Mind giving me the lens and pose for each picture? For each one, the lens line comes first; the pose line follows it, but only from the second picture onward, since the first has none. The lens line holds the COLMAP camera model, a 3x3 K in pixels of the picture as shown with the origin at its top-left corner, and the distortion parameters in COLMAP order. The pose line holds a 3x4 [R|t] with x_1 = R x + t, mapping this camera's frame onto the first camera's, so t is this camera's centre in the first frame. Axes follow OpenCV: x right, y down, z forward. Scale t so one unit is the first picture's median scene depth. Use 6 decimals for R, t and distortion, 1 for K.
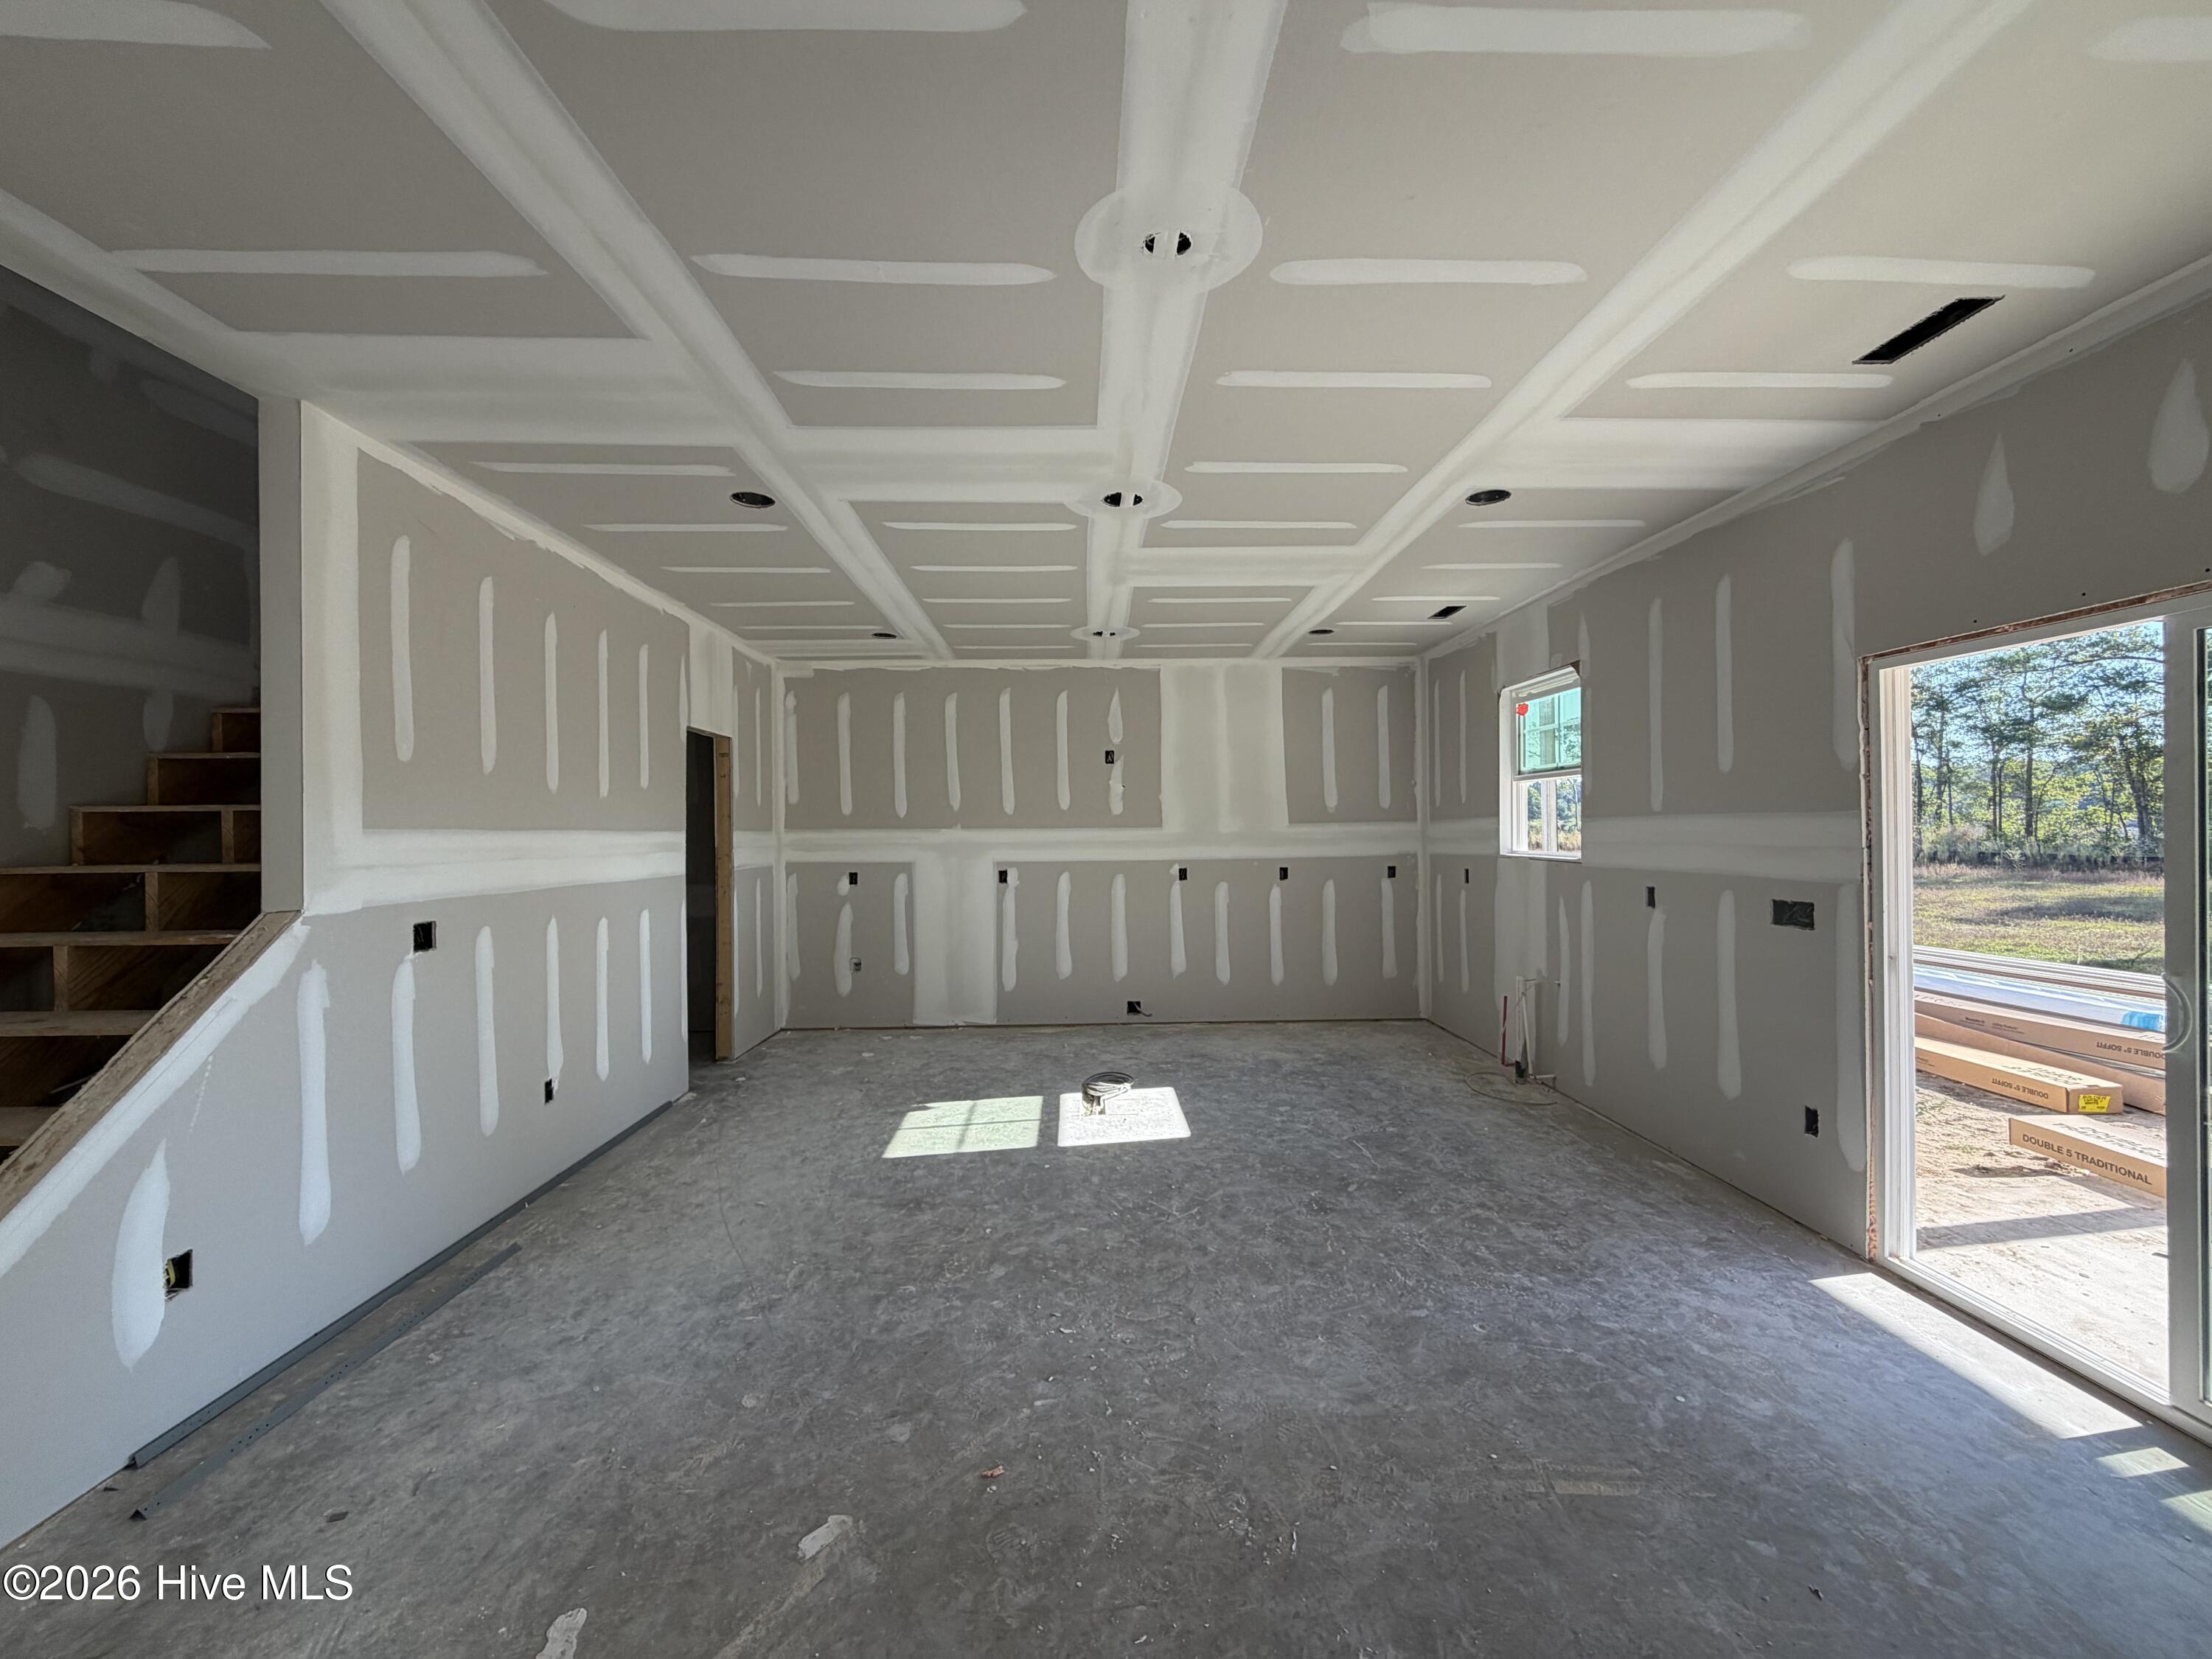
lens RADIAL K [[883.1, 0, 1098.9], [0, 883.1, 828.8], [0, 0, 1]] dist [-0.001010, 0.000300]
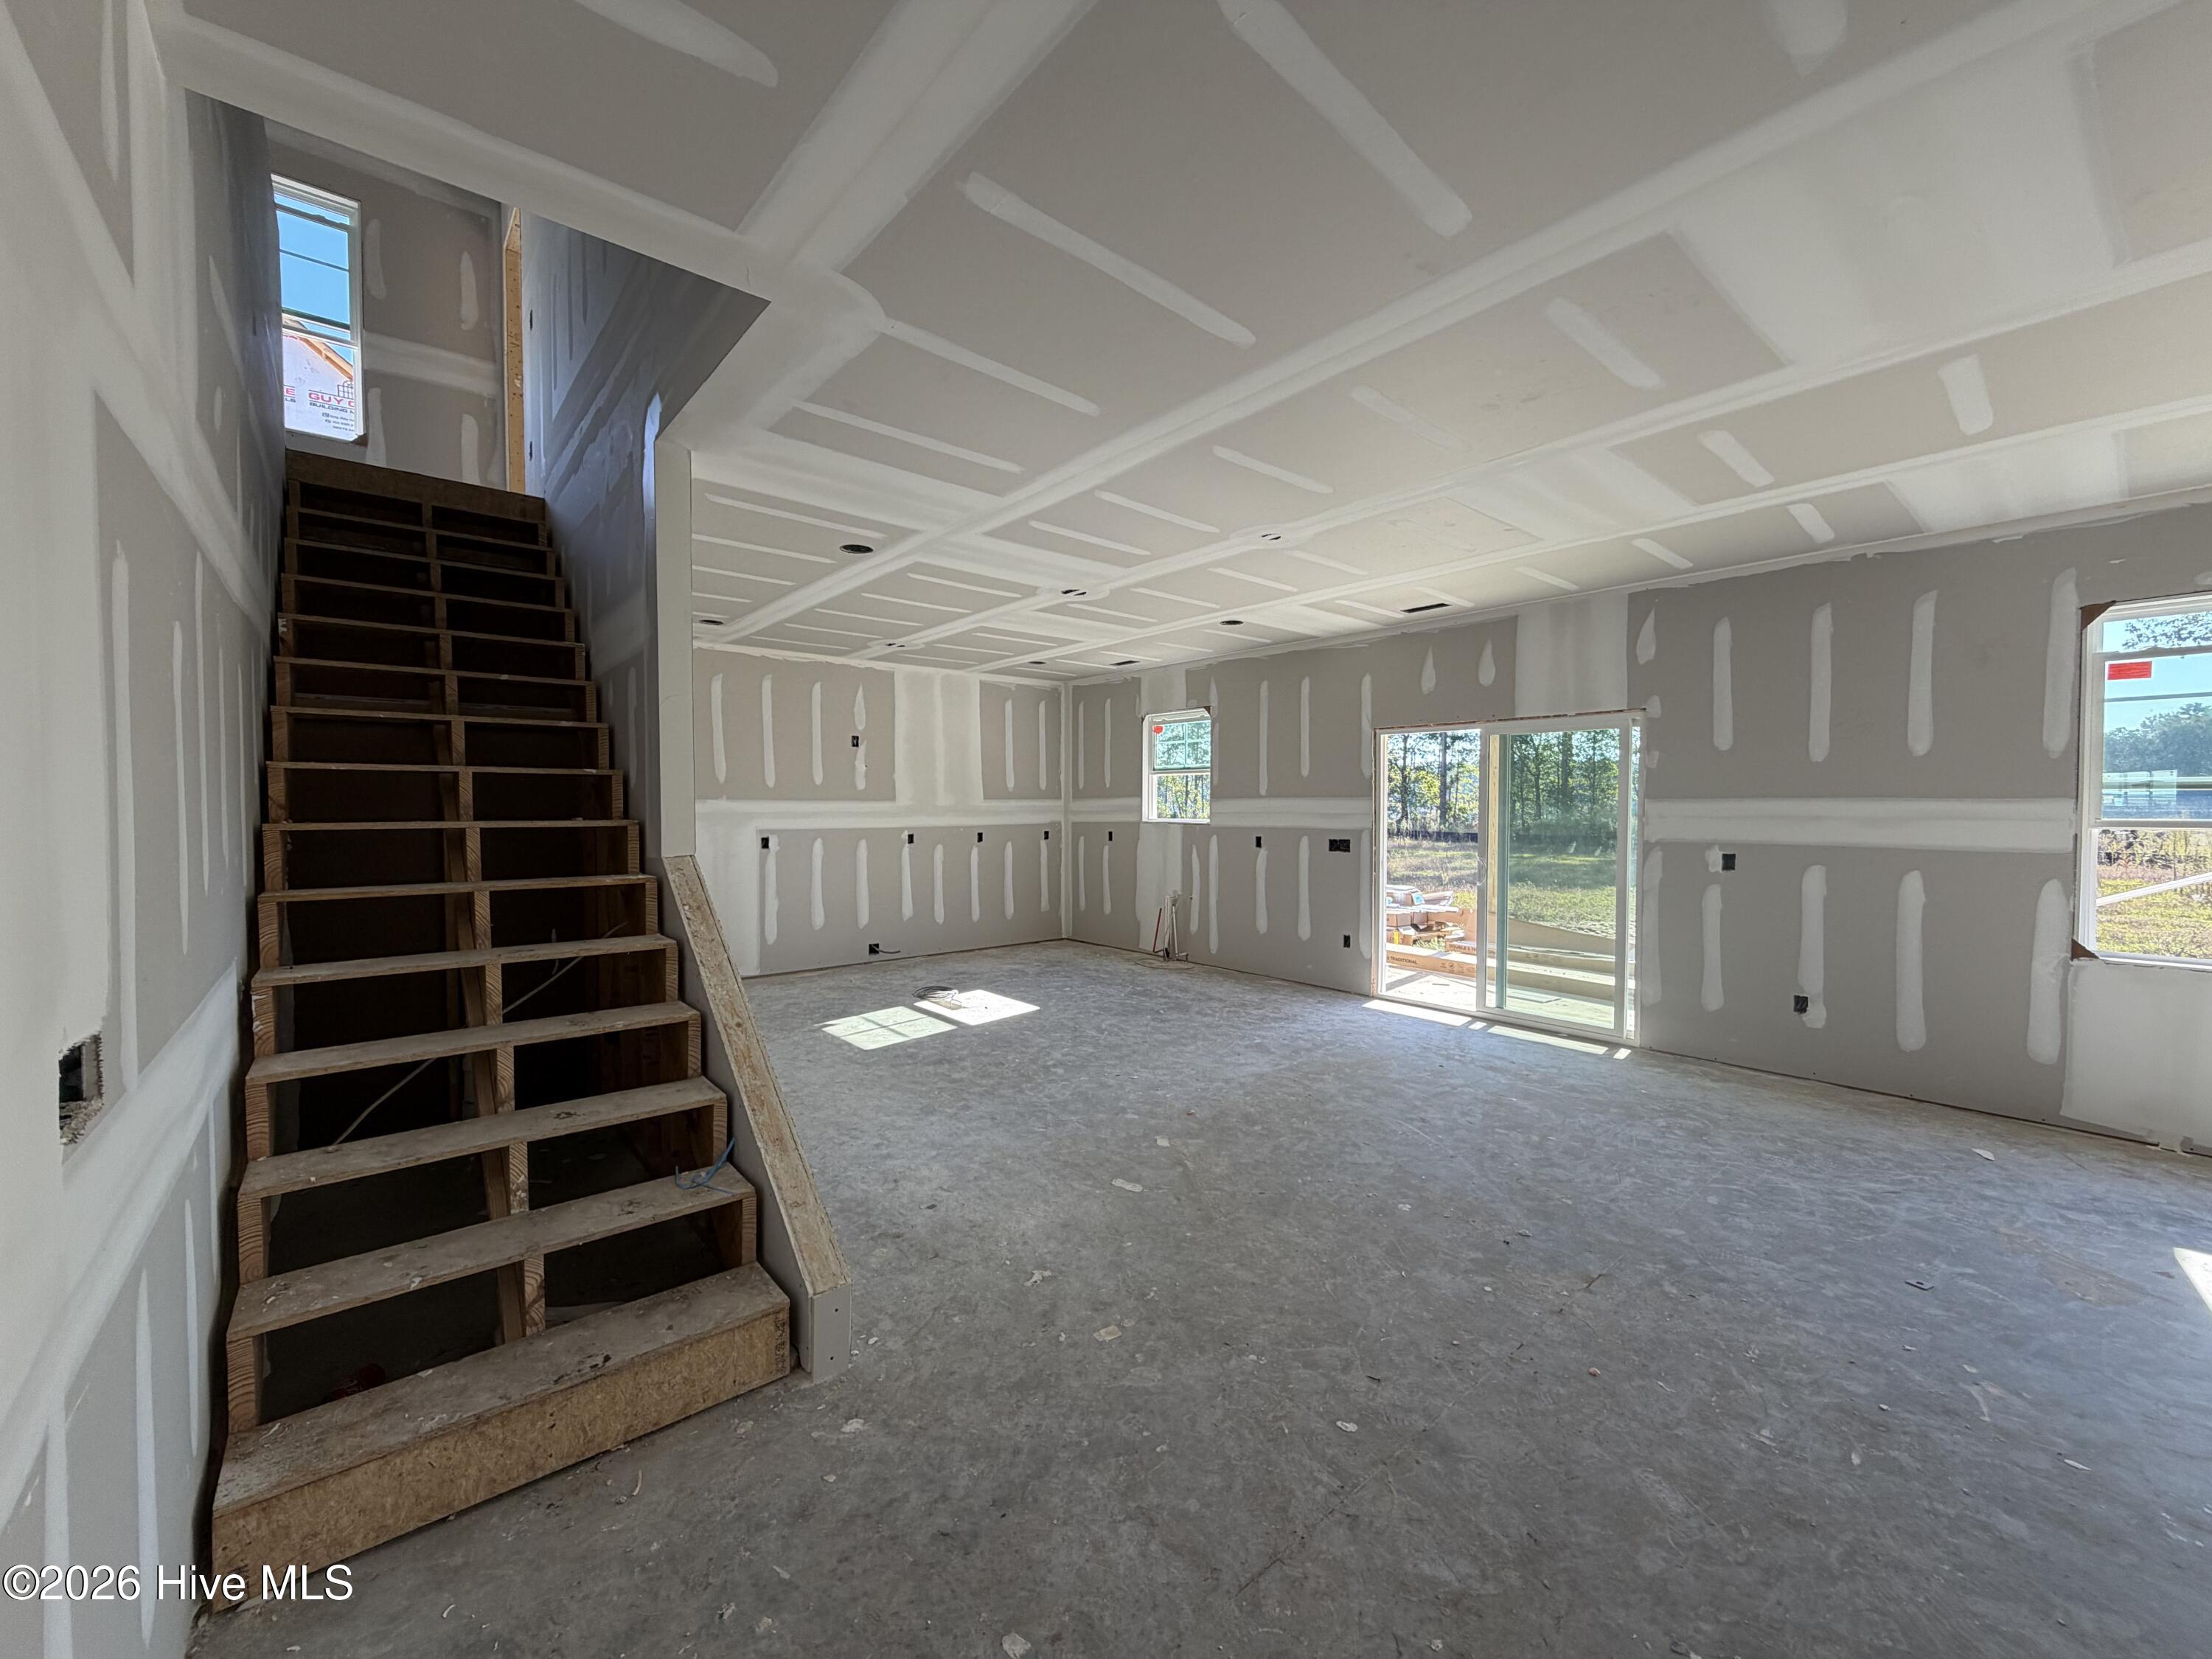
lens RADIAL K [[883.1, 0, 1098.9], [0, 883.1, 828.8], [0, 0, 1]] dist [-0.001010, 0.000300]
pose [[0.781523, -0.006049, 0.623847, -0.686090], [-0.009182, 0.999733, 0.021197, 0.012103], [-0.623808, -0.022294, 0.781259, -0.200602]]
